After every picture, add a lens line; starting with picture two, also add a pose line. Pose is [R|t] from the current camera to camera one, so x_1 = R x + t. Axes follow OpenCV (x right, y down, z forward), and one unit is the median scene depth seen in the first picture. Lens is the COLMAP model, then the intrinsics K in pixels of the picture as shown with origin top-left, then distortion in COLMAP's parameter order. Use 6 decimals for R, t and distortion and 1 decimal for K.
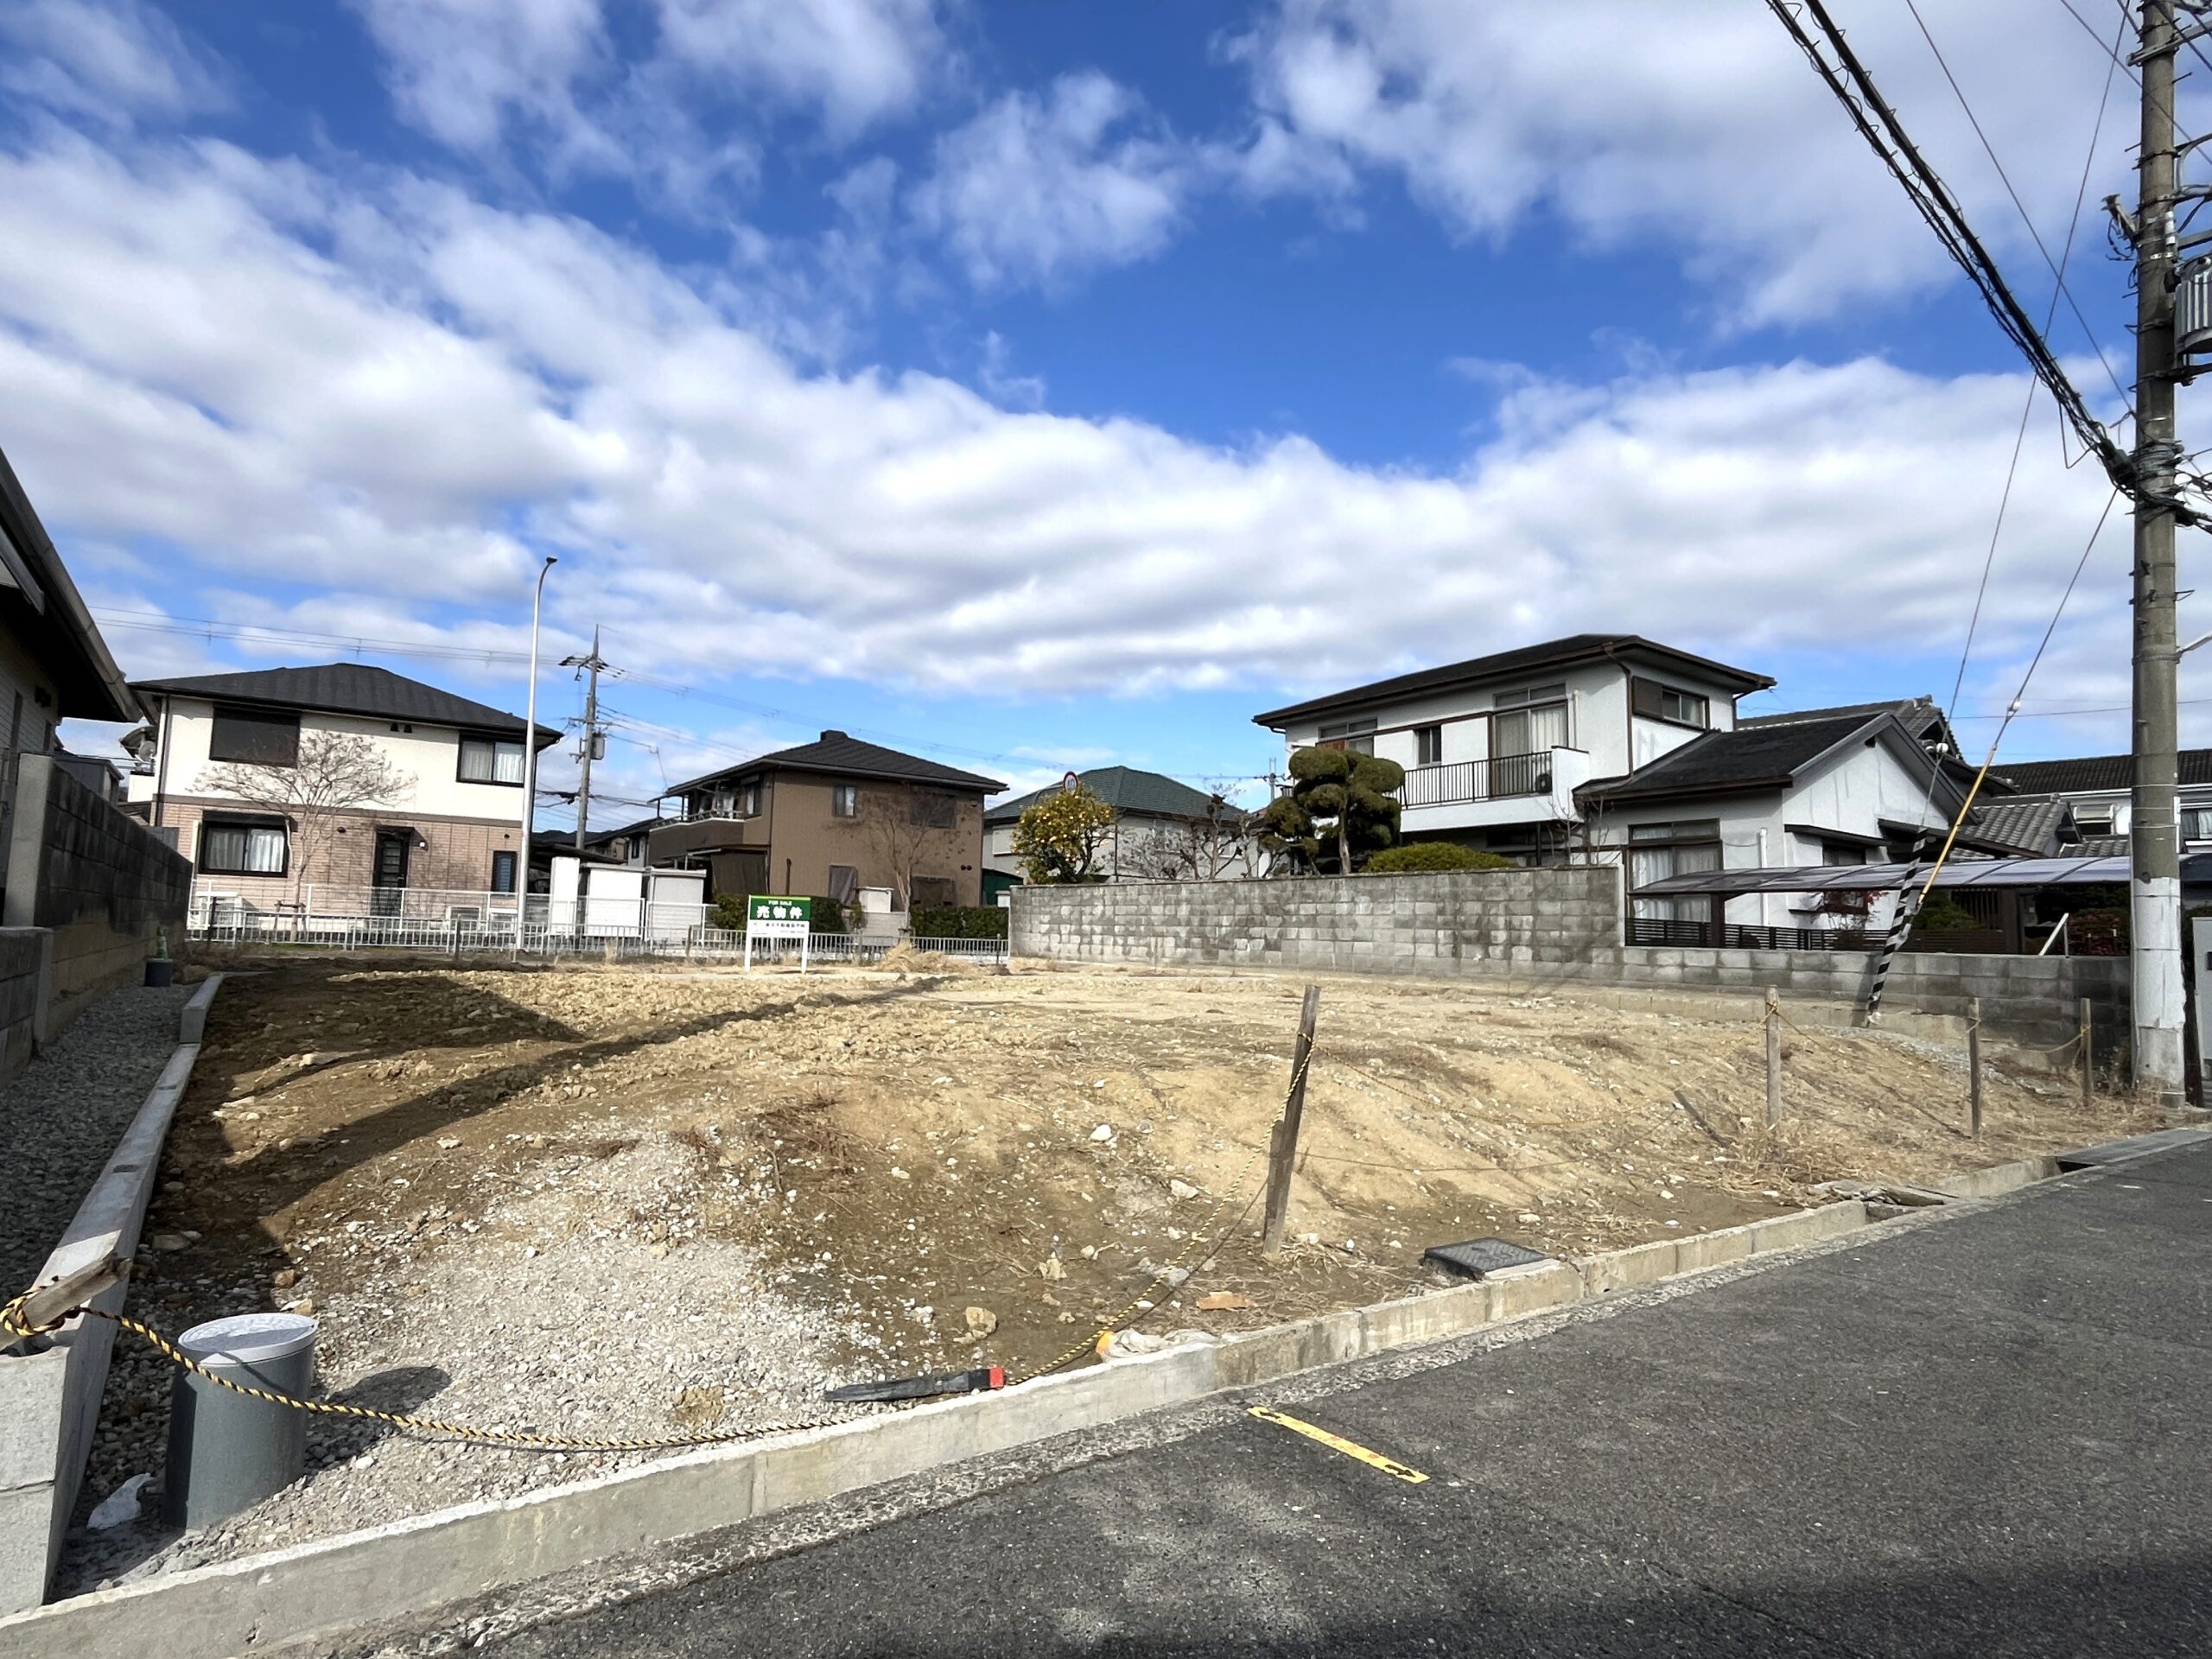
lens RADIAL K [[1154.4, 0, 1102.7], [0, 1154.4, 834.0], [0, 0, 1]] dist [-0.001508, -0.001526]
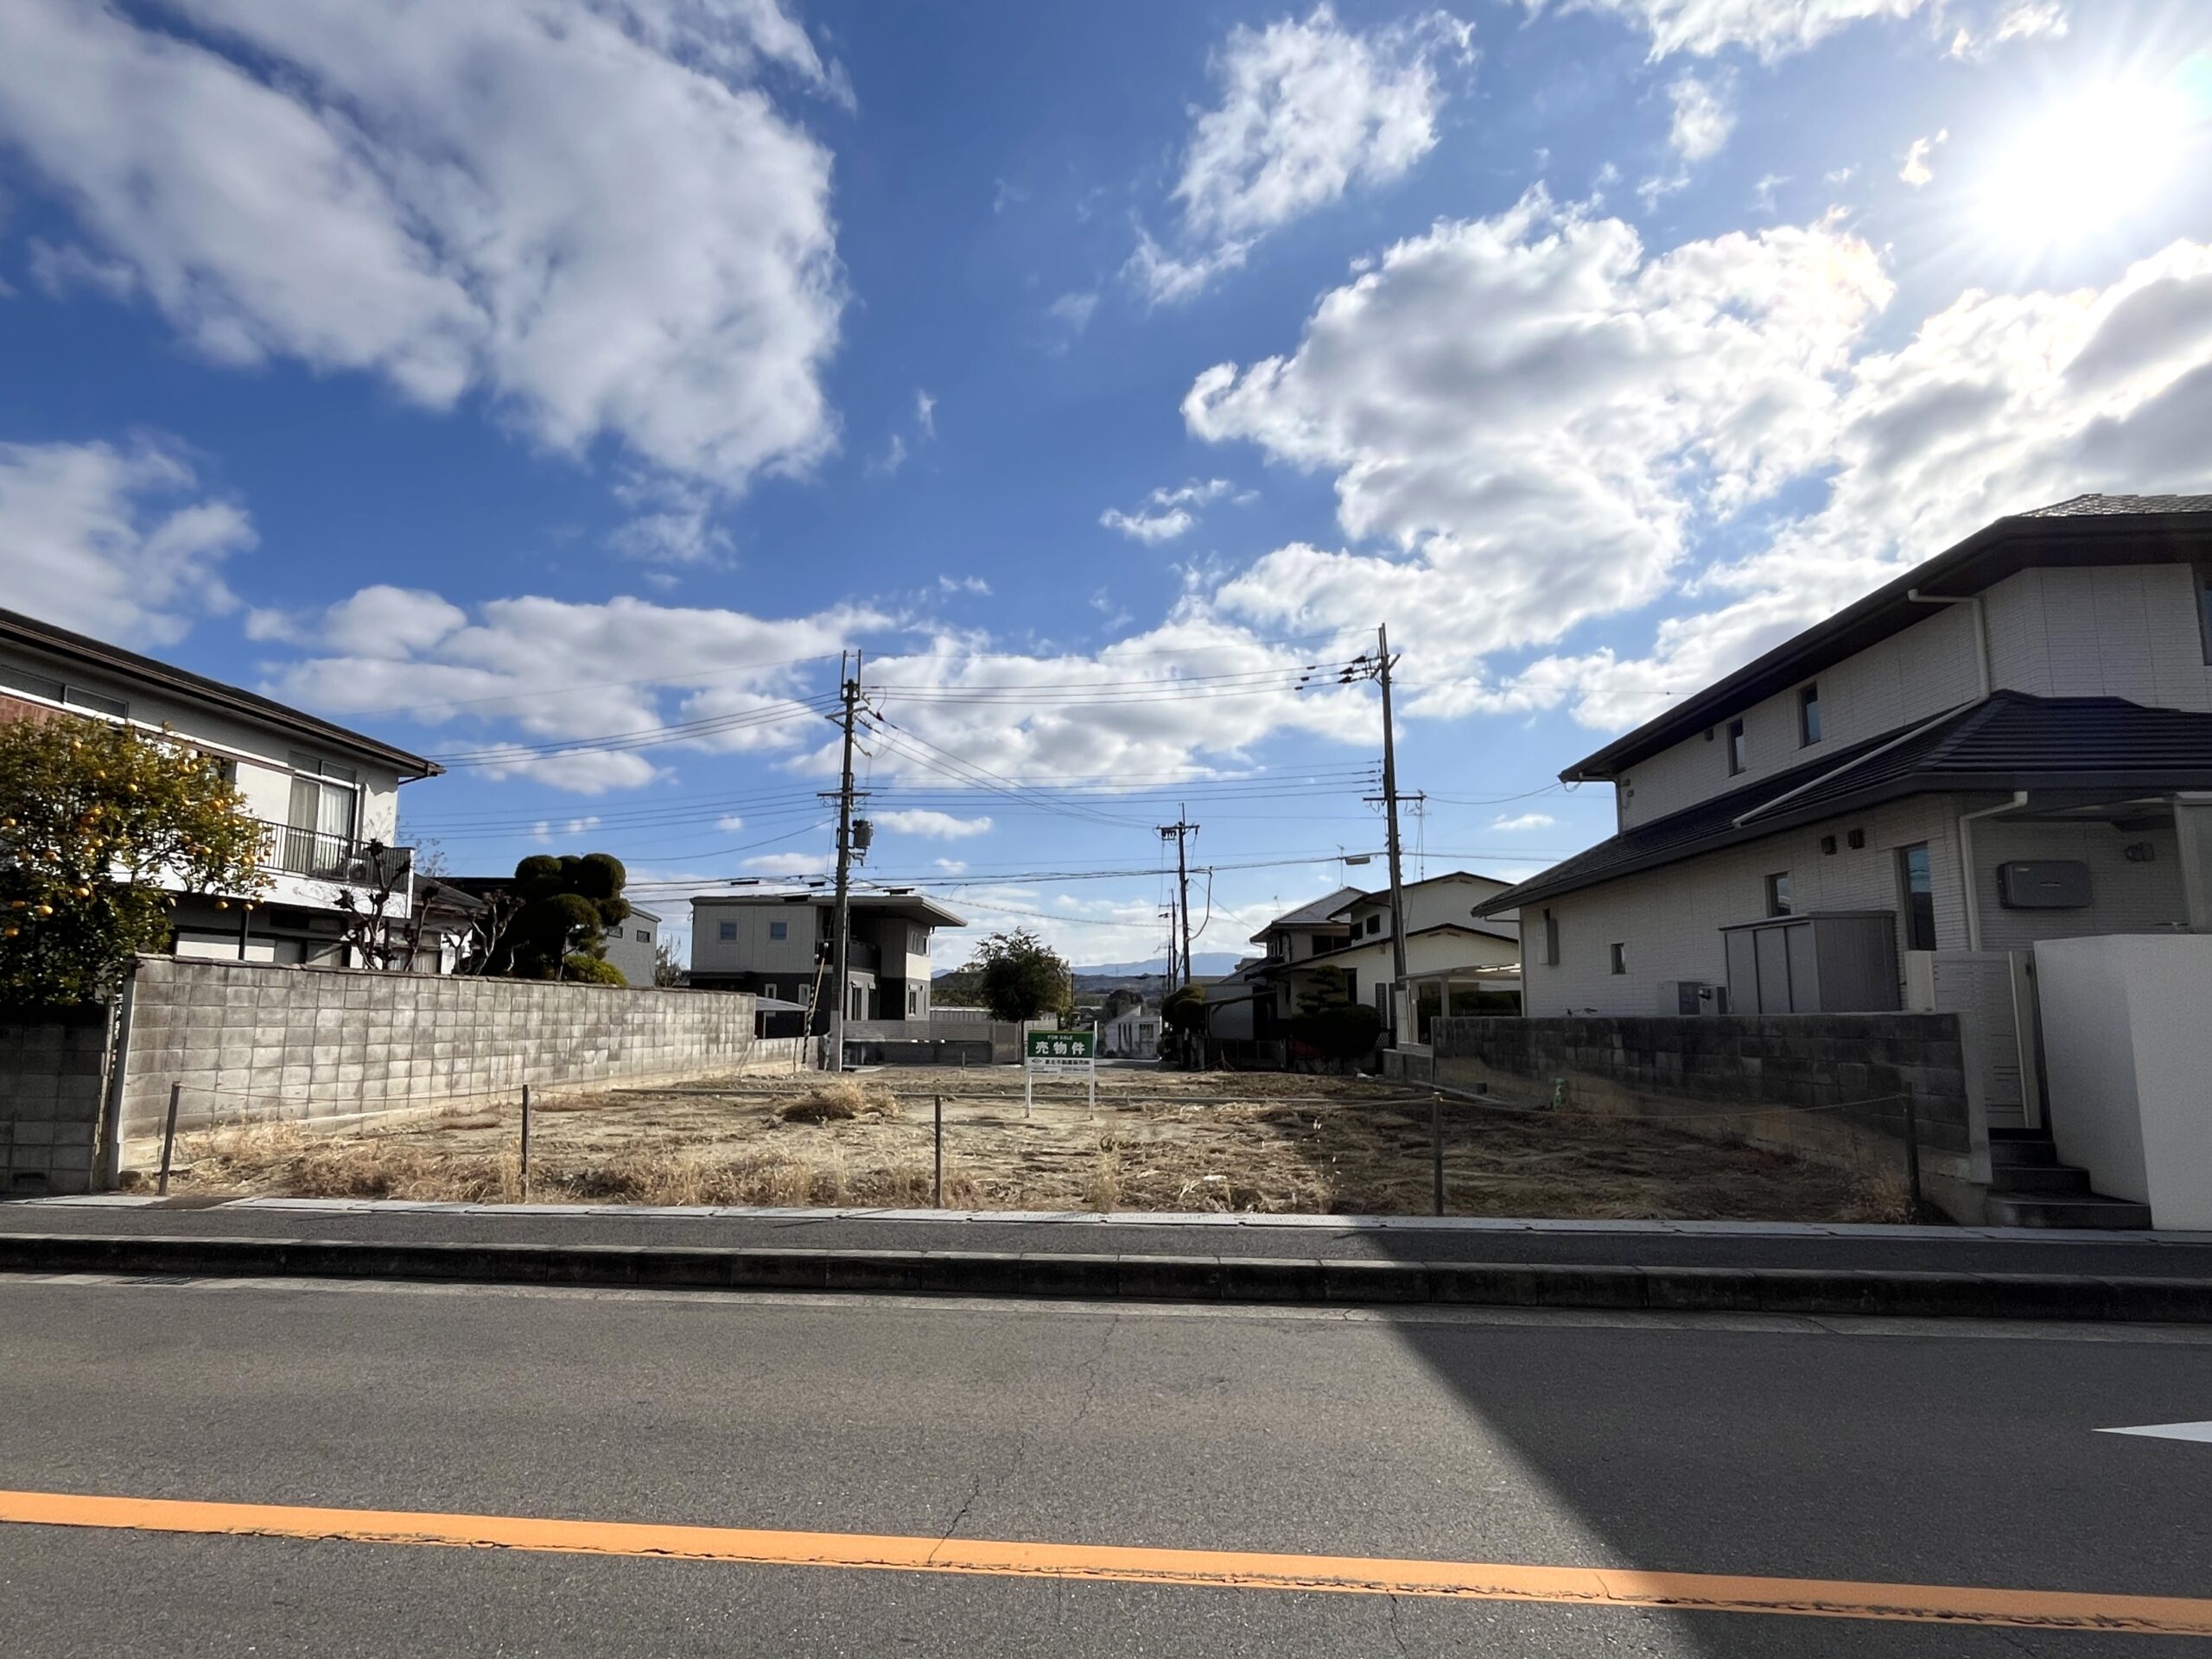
lens RADIAL K [[1115.6, 0, 1029.8], [0, 1115.6, 875.0], [0, 0, 1]] dist [-0.000936, -0.001937]
pose [[-0.739040, 0.050269, 0.671783, -0.814548], [-0.090311, 0.980818, -0.172745, 0.083929], [-0.667580, -0.188335, -0.720324, 1.586444]]
